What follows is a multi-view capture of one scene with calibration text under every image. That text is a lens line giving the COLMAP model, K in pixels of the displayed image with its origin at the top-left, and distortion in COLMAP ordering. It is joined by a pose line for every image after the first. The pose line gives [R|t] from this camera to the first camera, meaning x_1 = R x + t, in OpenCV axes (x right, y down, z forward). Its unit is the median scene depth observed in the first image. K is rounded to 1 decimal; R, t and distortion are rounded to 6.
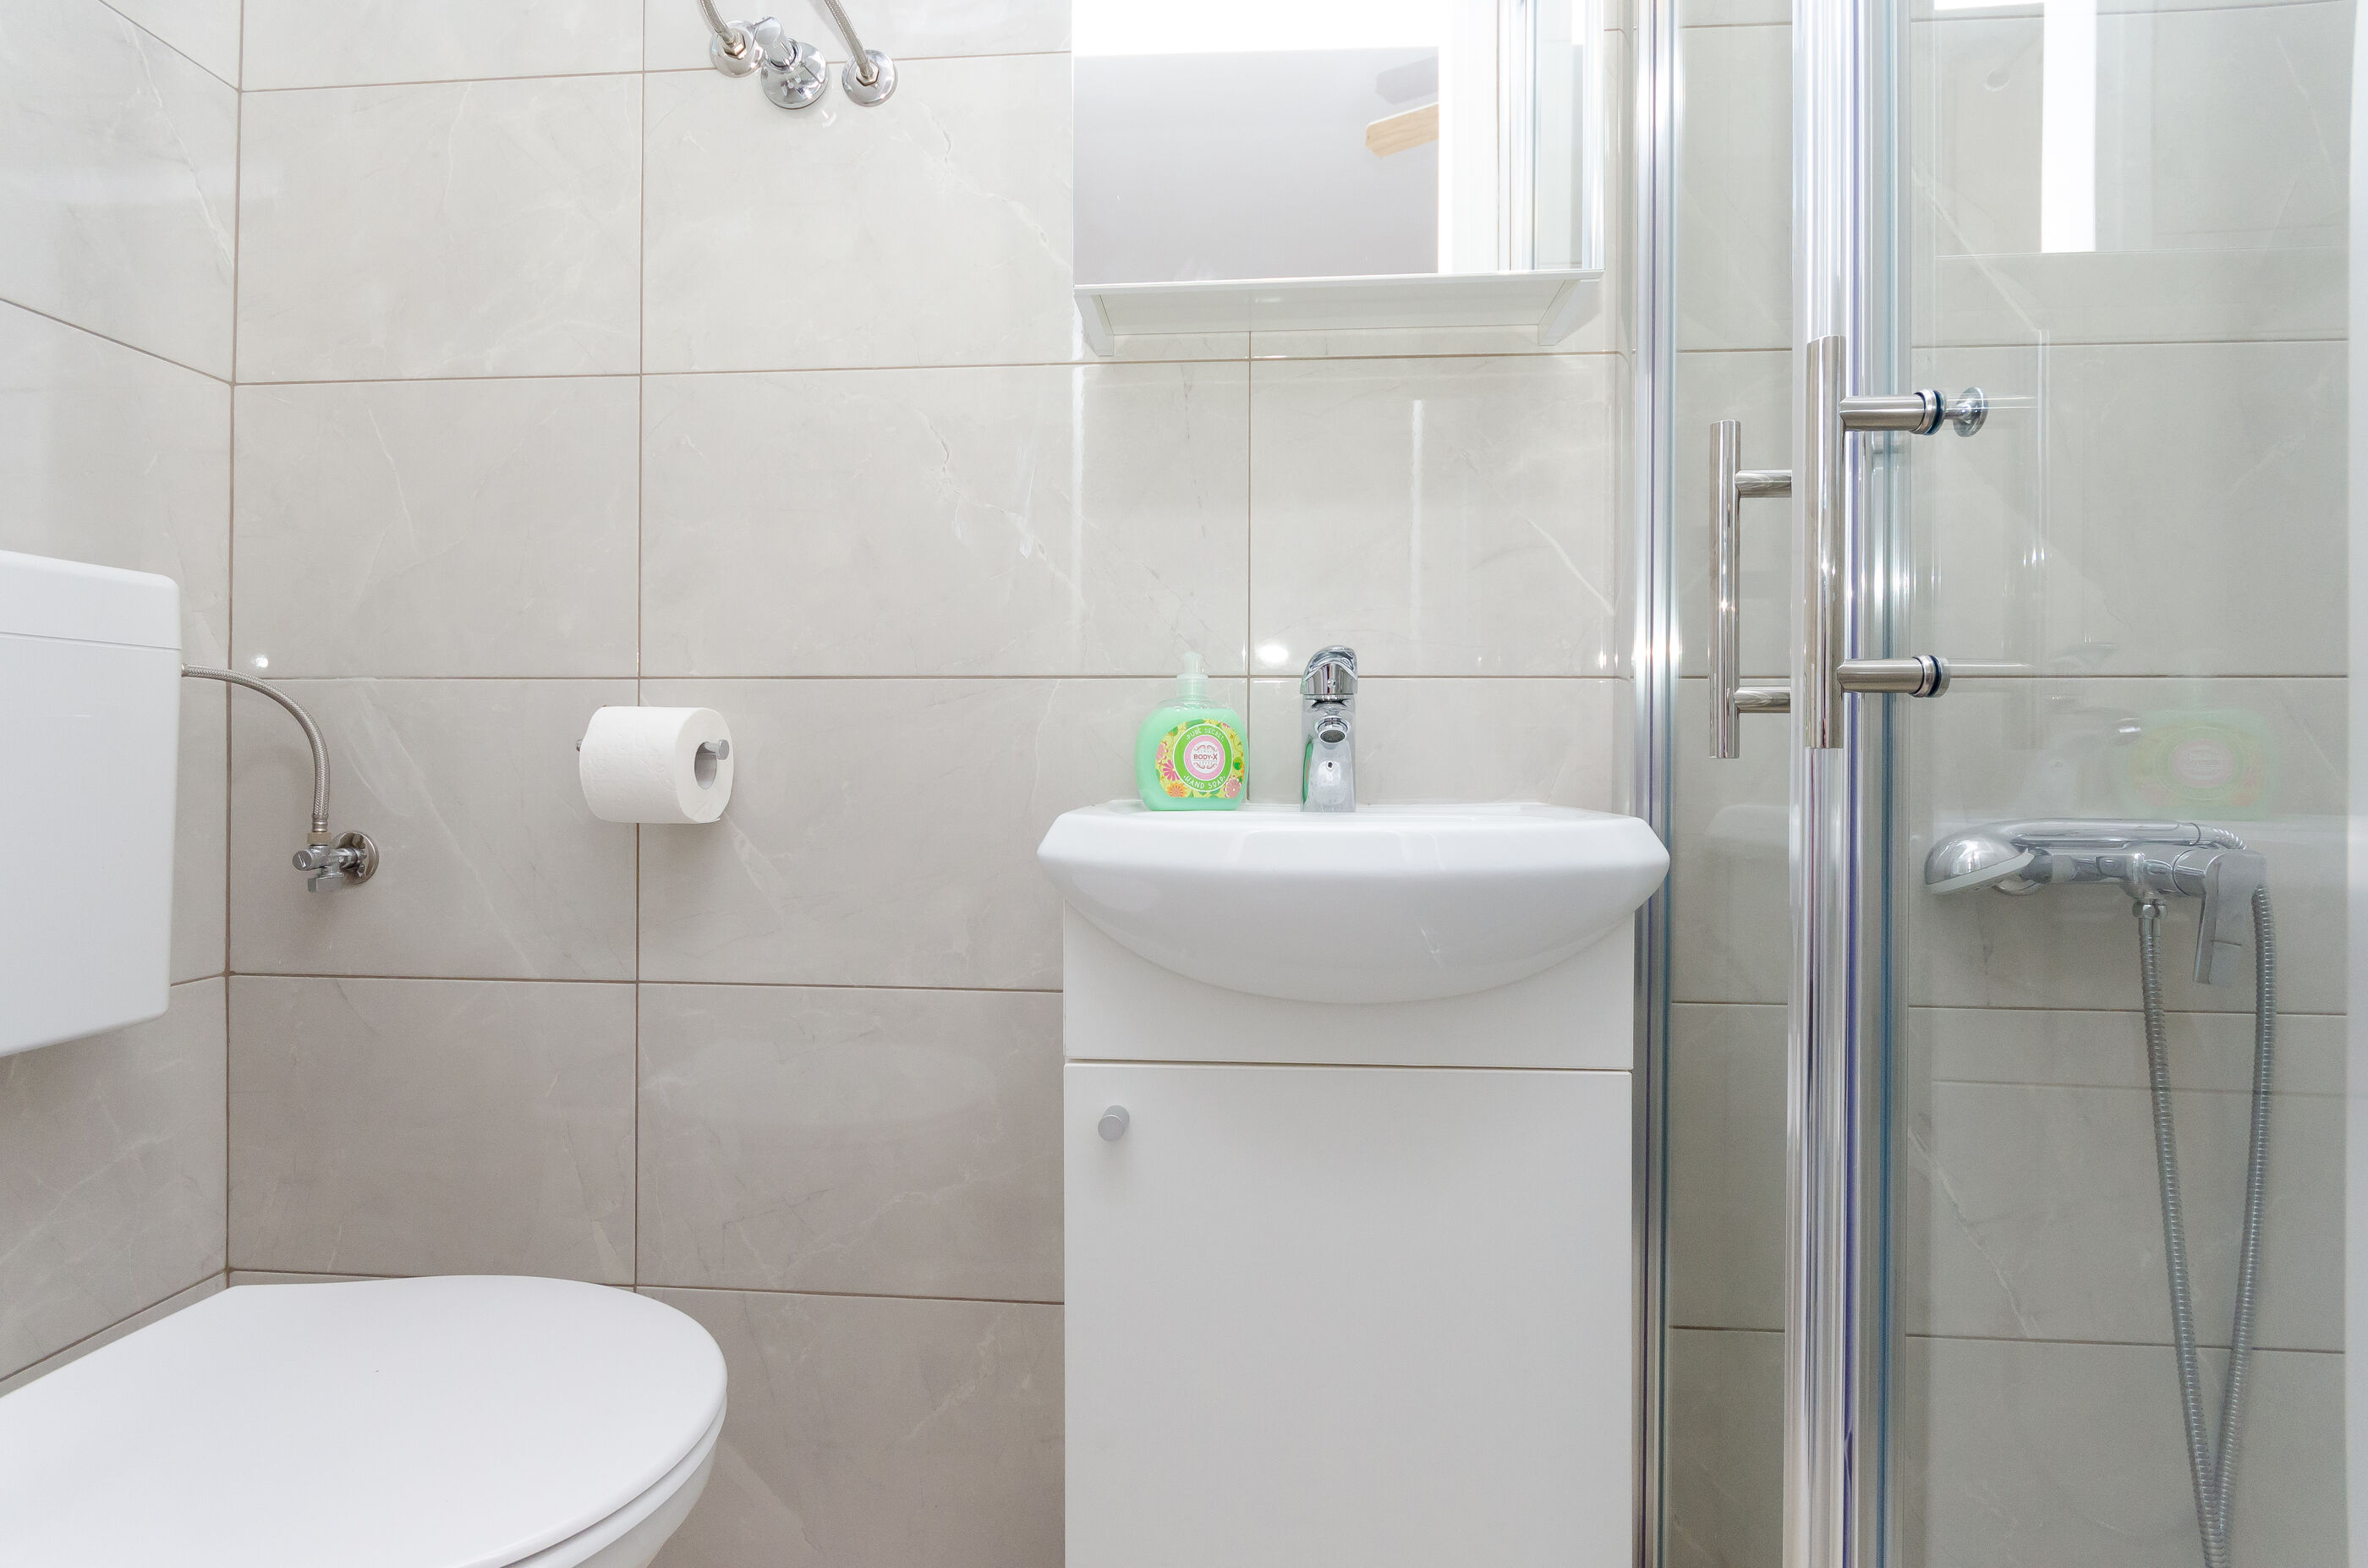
lens RADIAL K [[1082.3, 0, 1217.4], [0, 1082.3, 759.3], [0, 0, 1]] dist [0.001923, 0.000325]
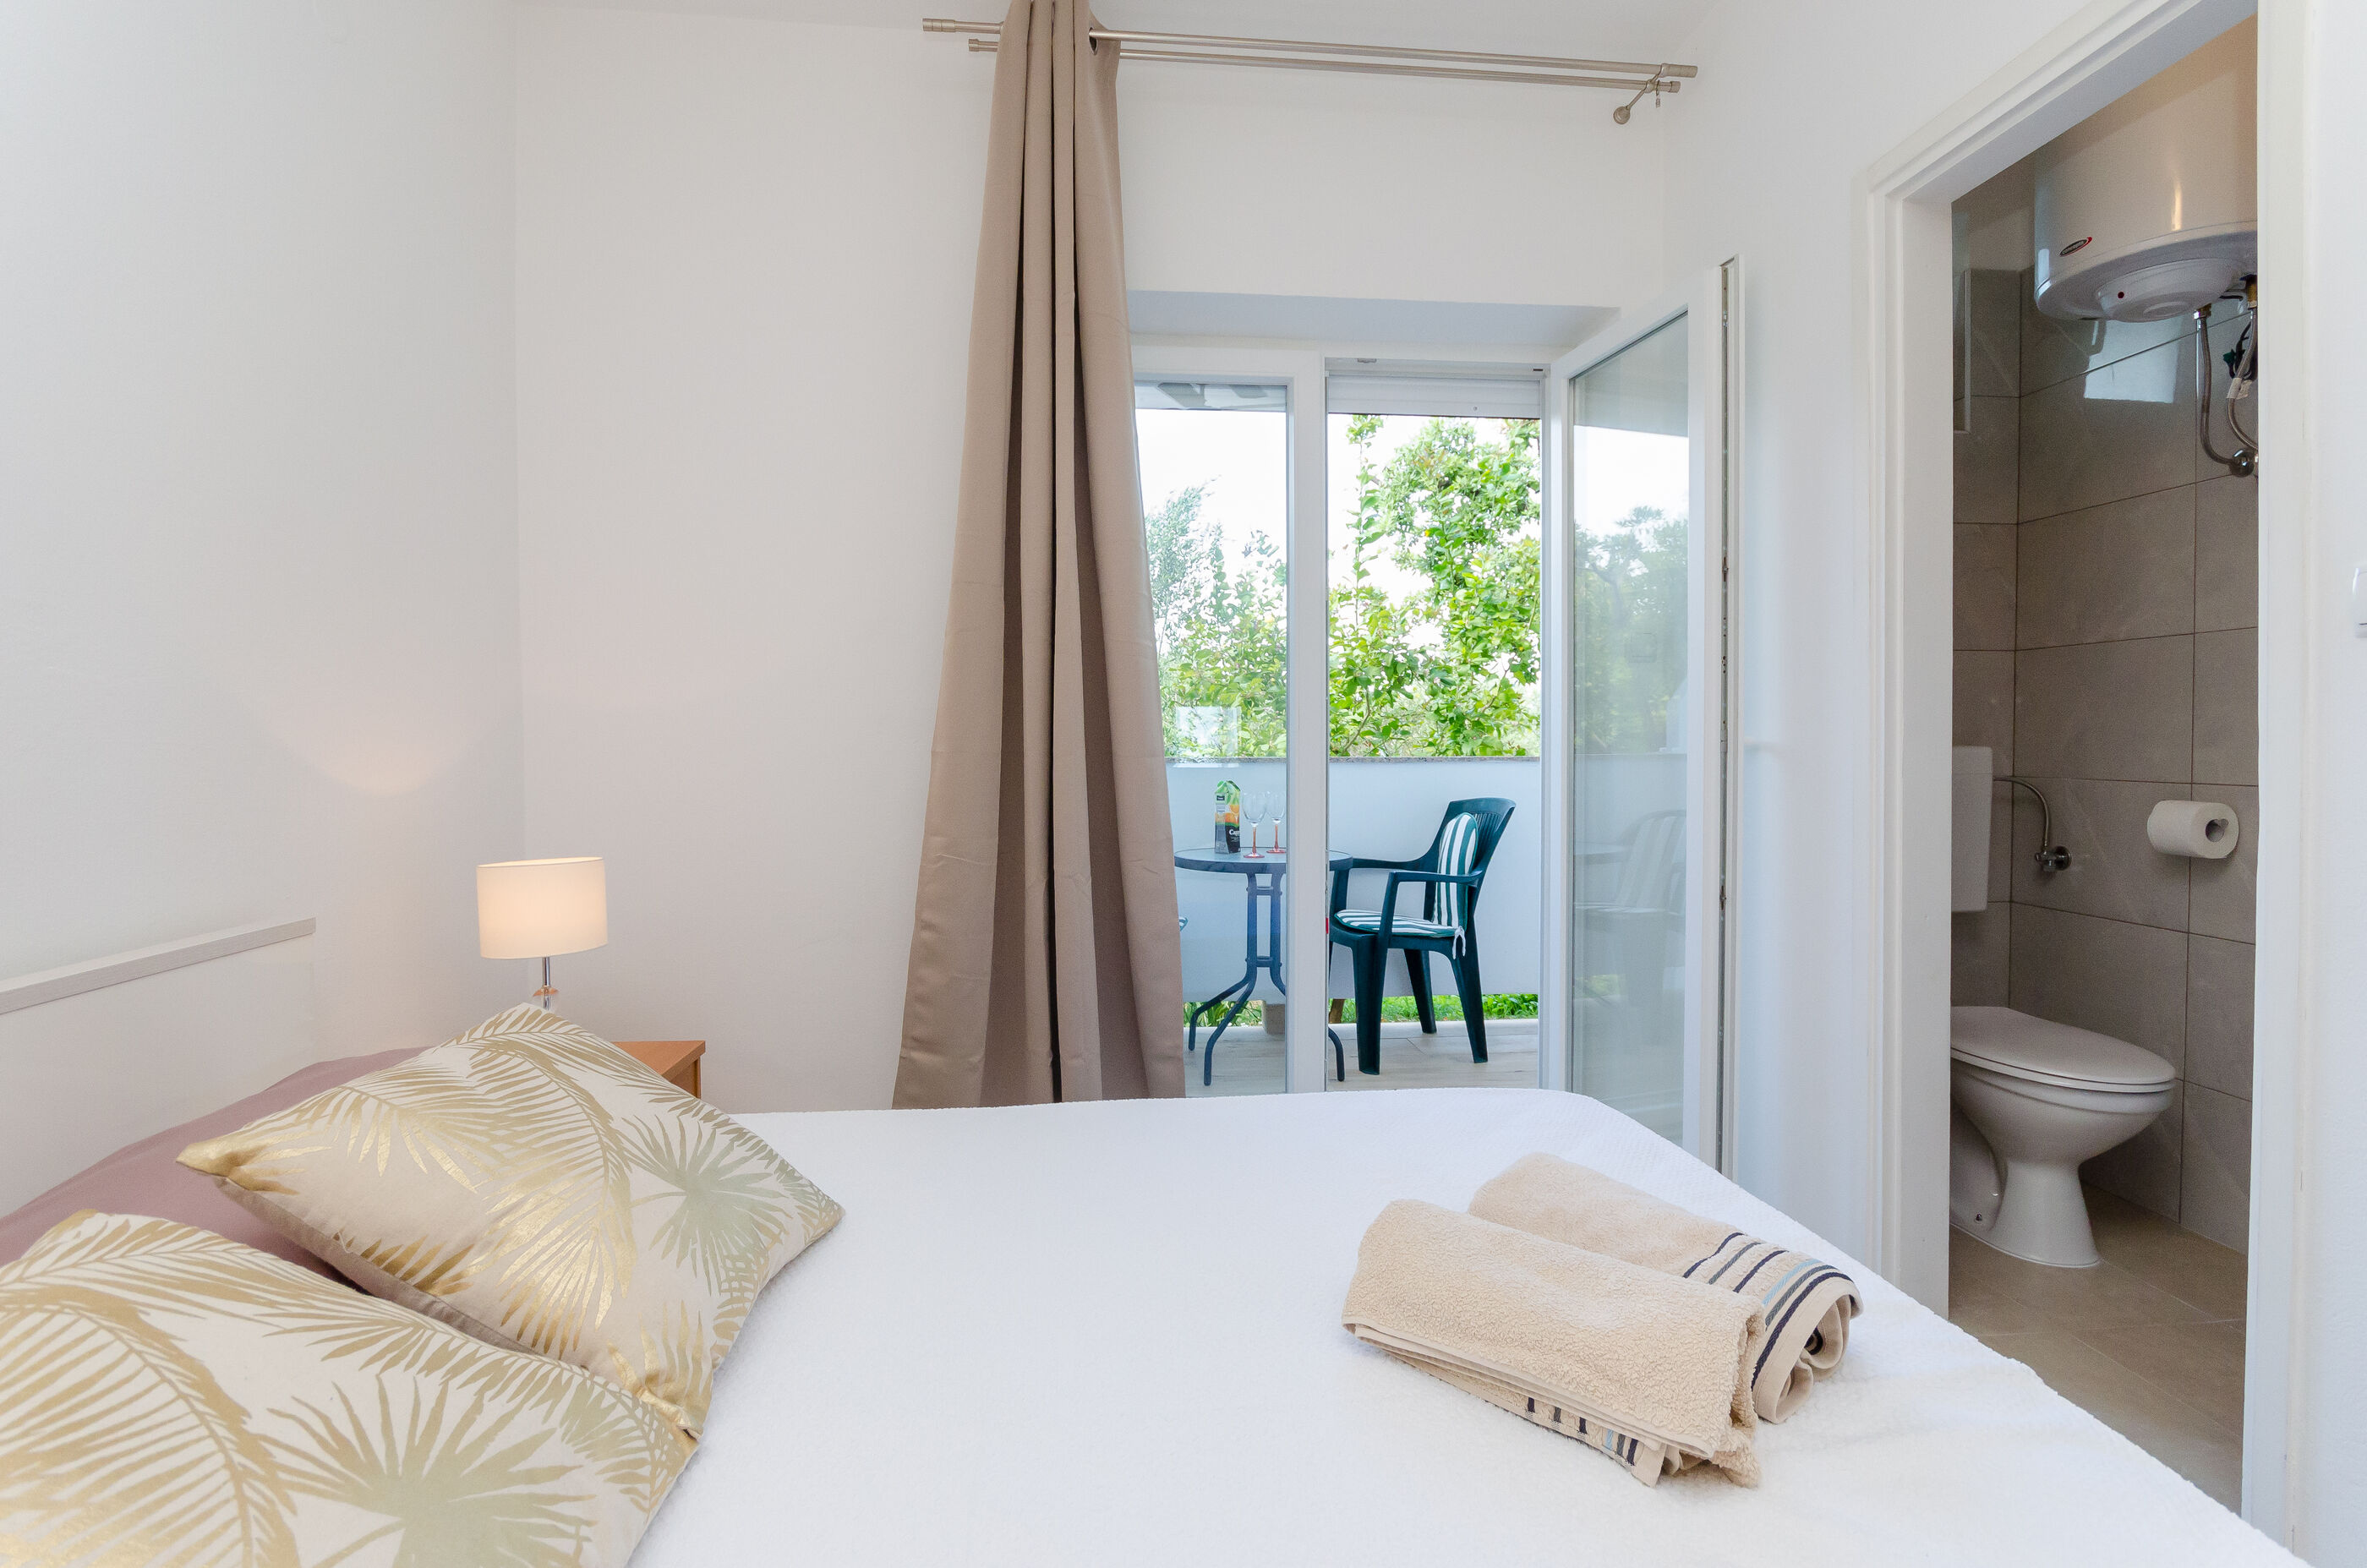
lens RADIAL K [[1081.8, 0, 1216.9], [0, 1081.8, 759.3], [0, 0, 1]] dist [0.001923, 0.000325]
pose [[0.172669, 0.009351, -0.984936, 1.125146], [0.001605, 0.999951, 0.009775, -0.140348], [0.984979, -0.003269, 0.172645, -1.124550]]
